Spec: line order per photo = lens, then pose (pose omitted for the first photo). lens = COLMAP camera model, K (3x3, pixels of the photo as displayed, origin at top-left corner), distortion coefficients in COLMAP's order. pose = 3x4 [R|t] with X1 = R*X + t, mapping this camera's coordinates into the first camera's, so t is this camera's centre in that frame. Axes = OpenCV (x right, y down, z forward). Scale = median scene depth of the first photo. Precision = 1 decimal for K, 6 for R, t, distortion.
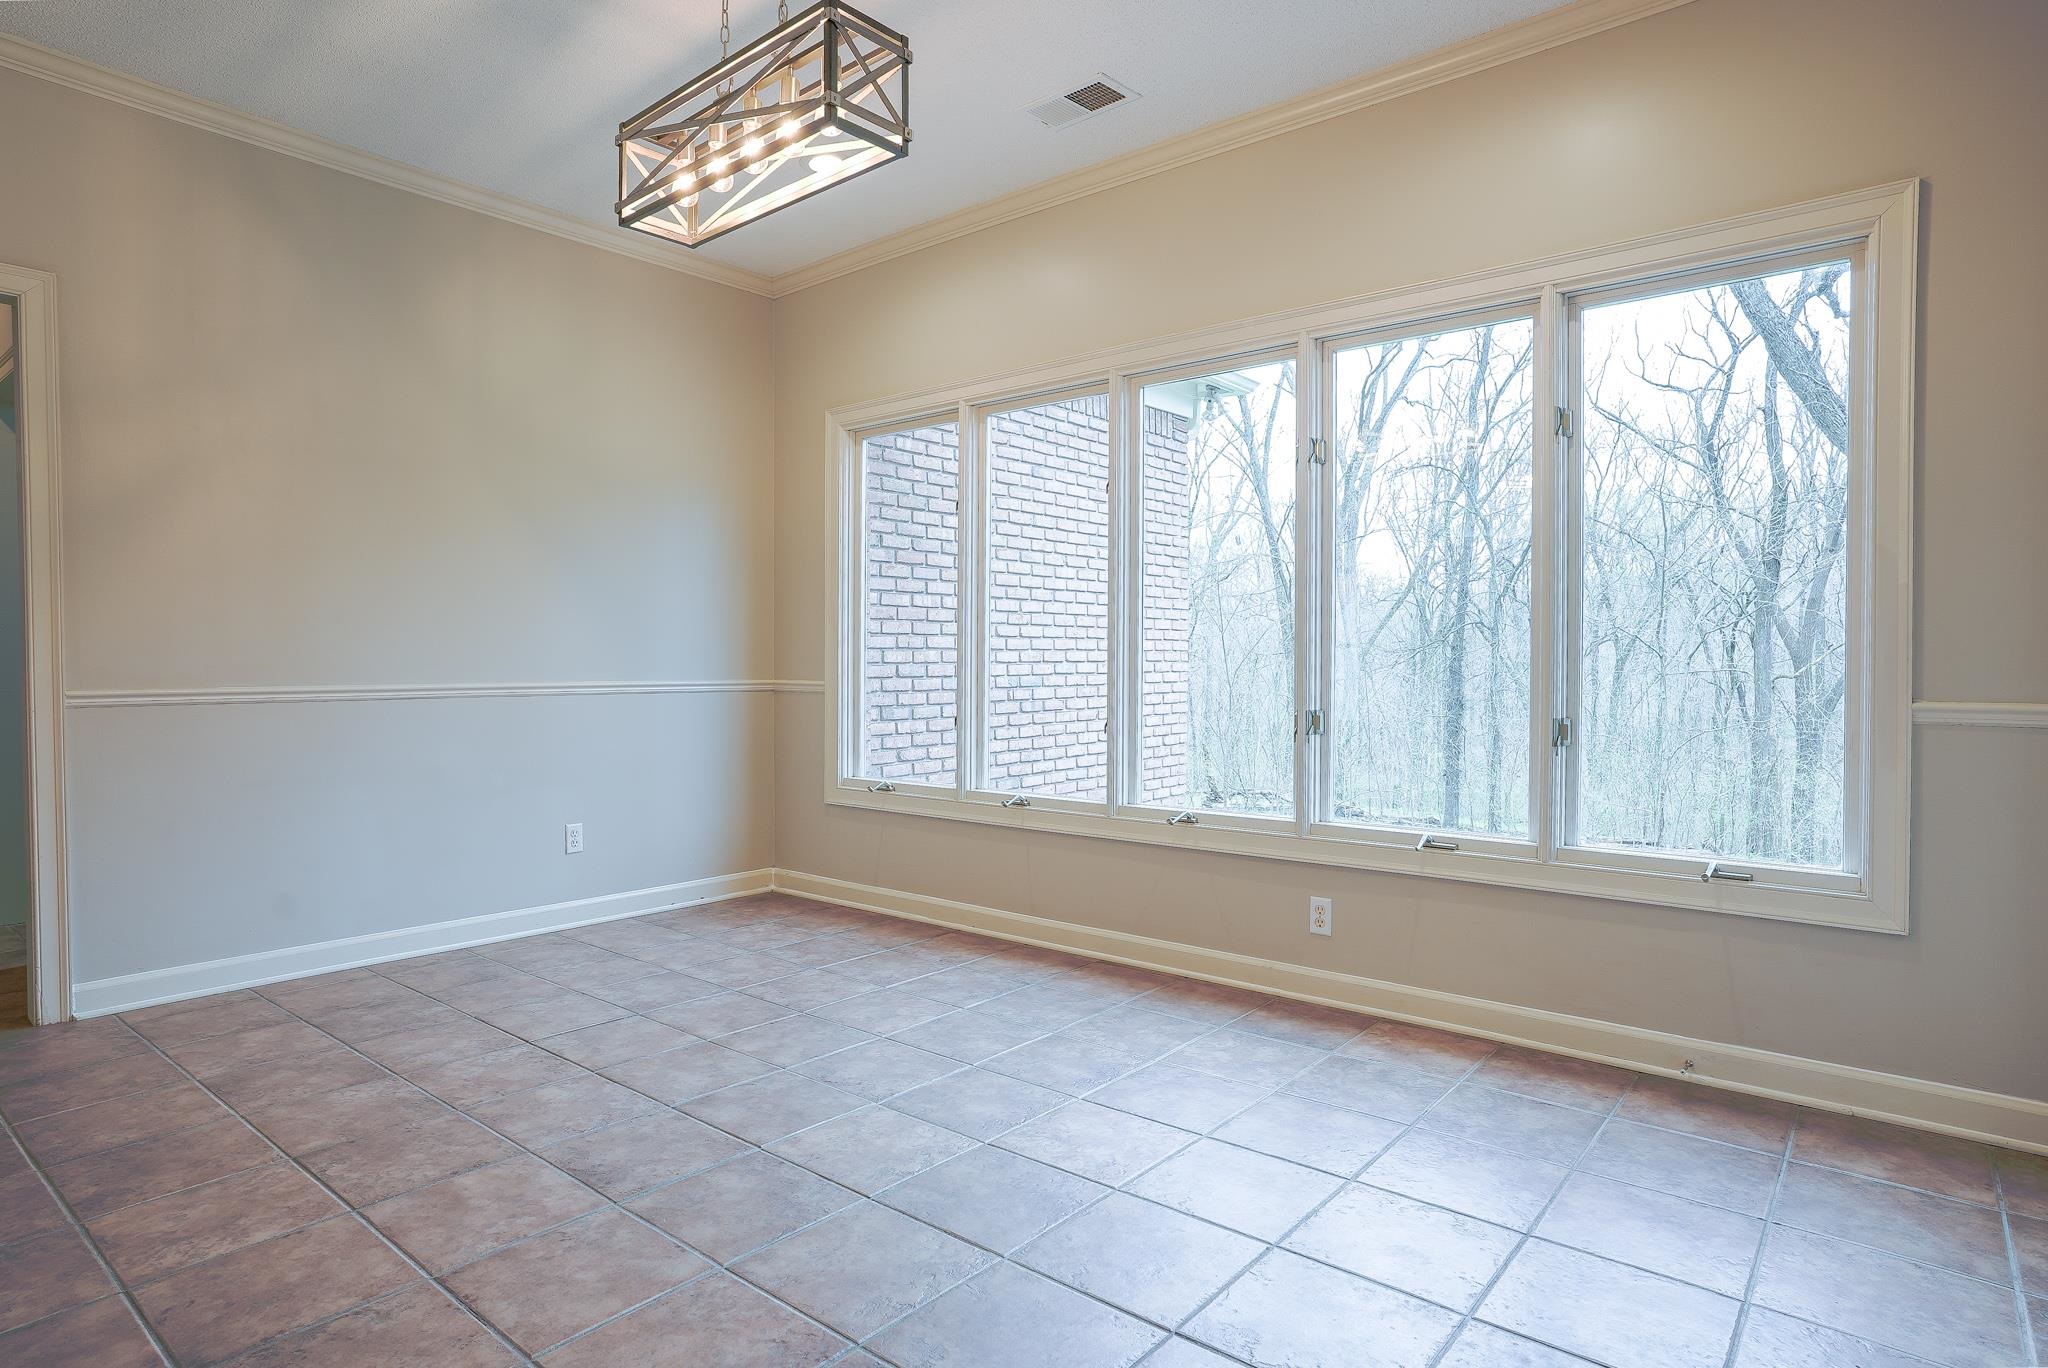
lens RADIAL K [[1120.9, 0, 1019.8], [0, 1120.9, 681.6], [0, 0, 1]] dist [-0.033847, 0.011303]
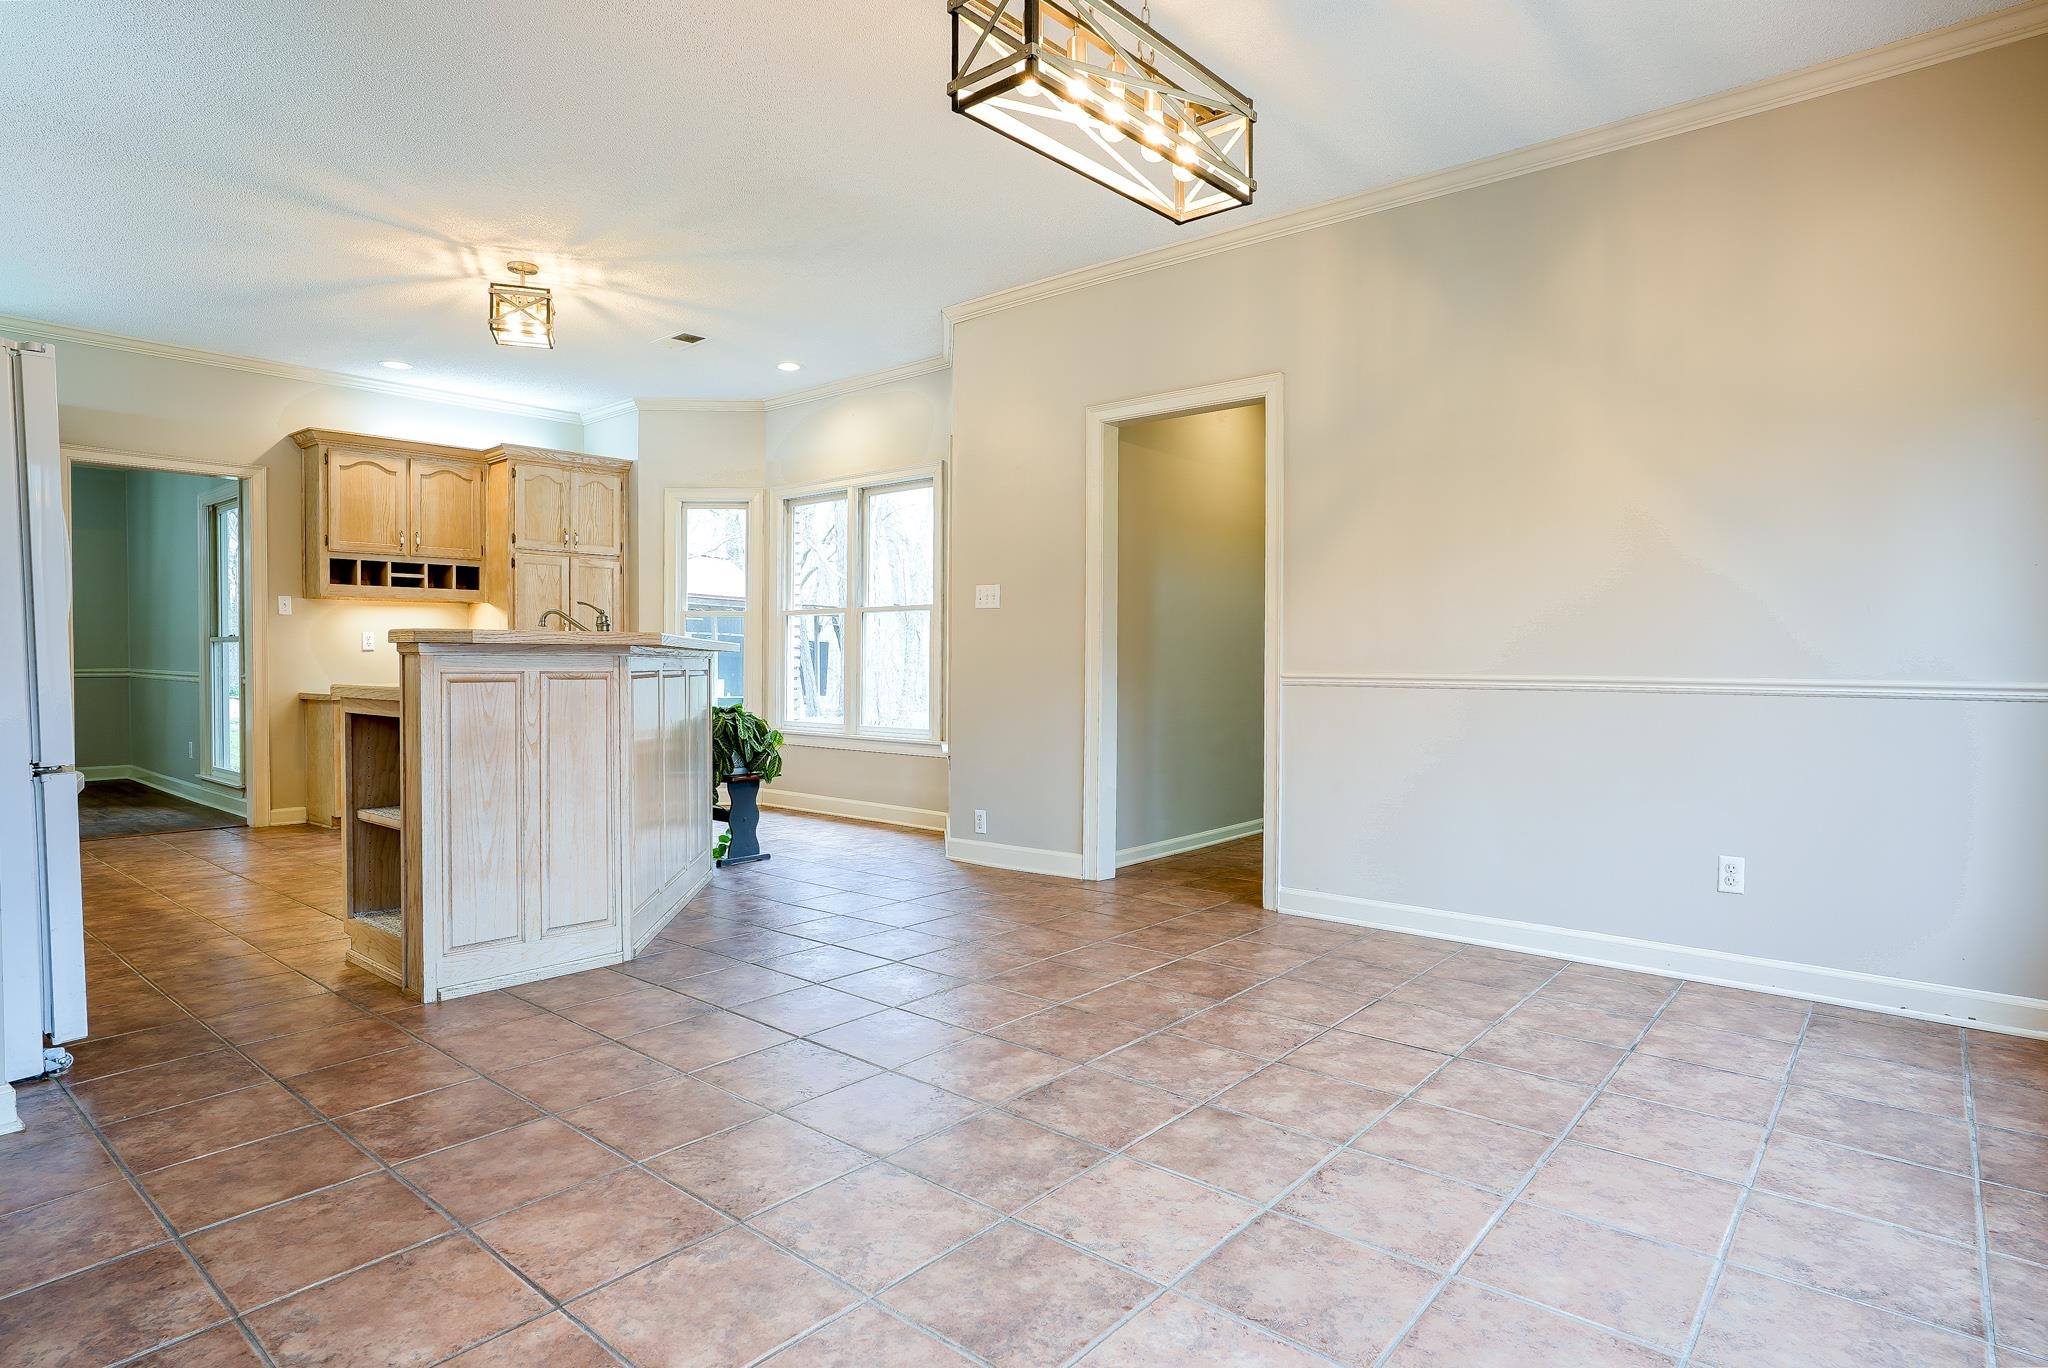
lens RADIAL K [[1120.9, 0, 1015.2], [0, 1120.9, 684.3], [0, 0, 1]] dist [-0.033847, 0.011303]
pose [[-0.010277, 0.024973, -0.999635, 0.614469], [-0.020200, 0.999479, 0.025177, -0.007562], [0.999743, 0.020451, -0.009767, 0.777095]]
